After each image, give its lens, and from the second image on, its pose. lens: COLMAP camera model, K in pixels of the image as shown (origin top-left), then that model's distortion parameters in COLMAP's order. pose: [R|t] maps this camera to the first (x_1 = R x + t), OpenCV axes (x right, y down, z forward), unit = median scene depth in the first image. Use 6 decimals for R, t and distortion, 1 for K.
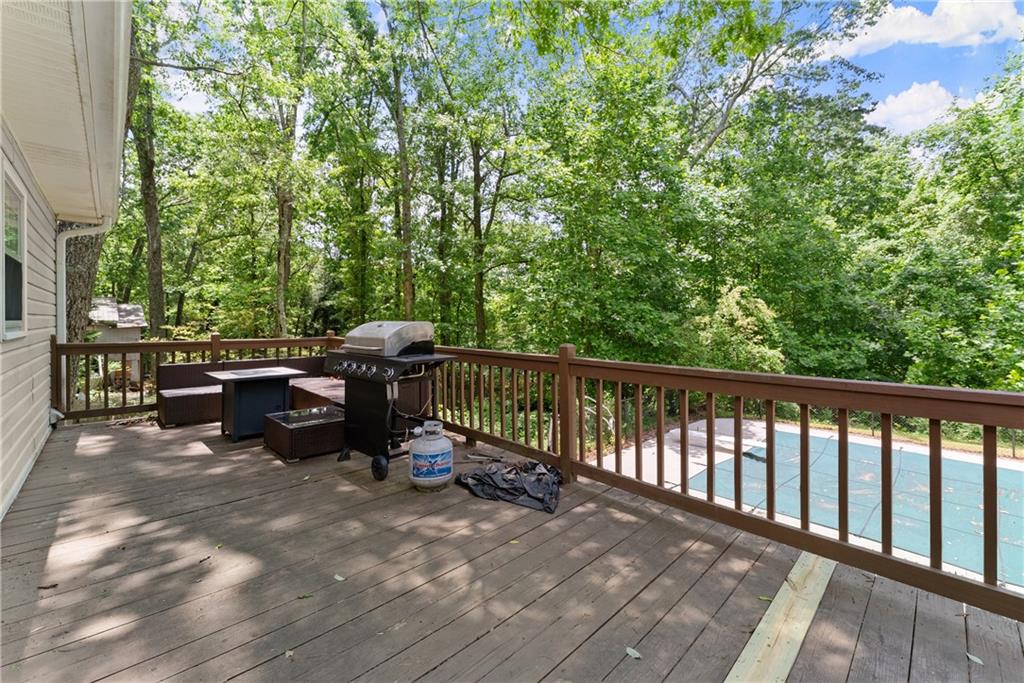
lens RADIAL K [[431.1, 0, 514.1], [0, 431.1, 319.6], [0, 0, 1]] dist [0.015407, 0.000115]
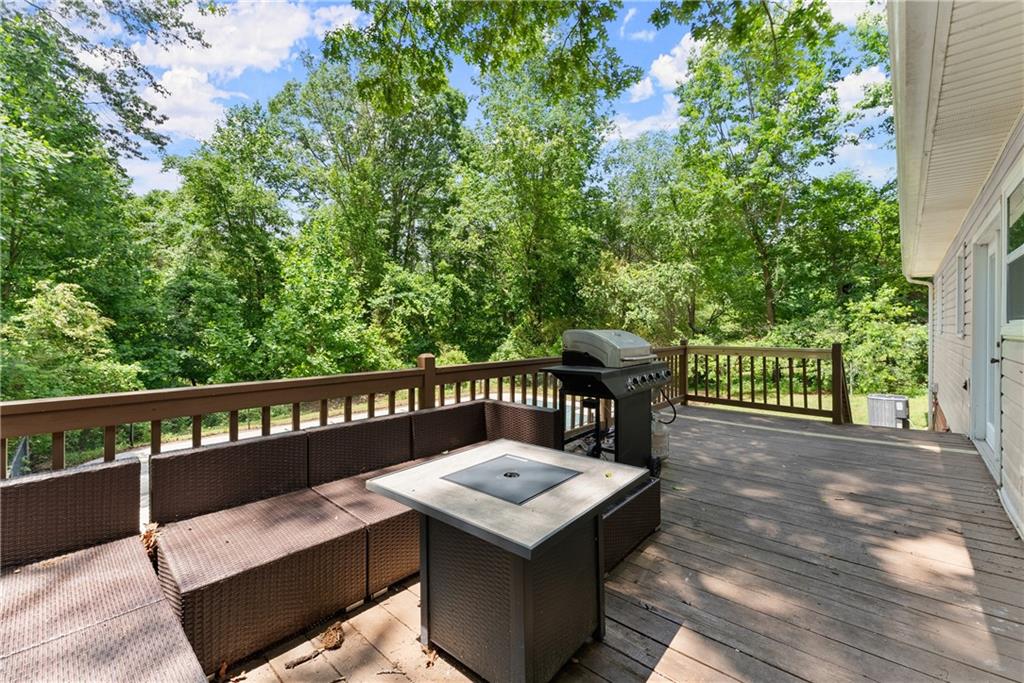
lens RADIAL K [[431.1, 0, 514.1], [0, 431.1, 319.6], [0, 0, 1]] dist [0.015407, 0.000115]
pose [[-0.076253, 0.012375, 0.997012, -1.959215], [0.004897, 0.999916, -0.012036, -0.036479], [-0.997076, 0.003964, -0.076307, 2.092191]]
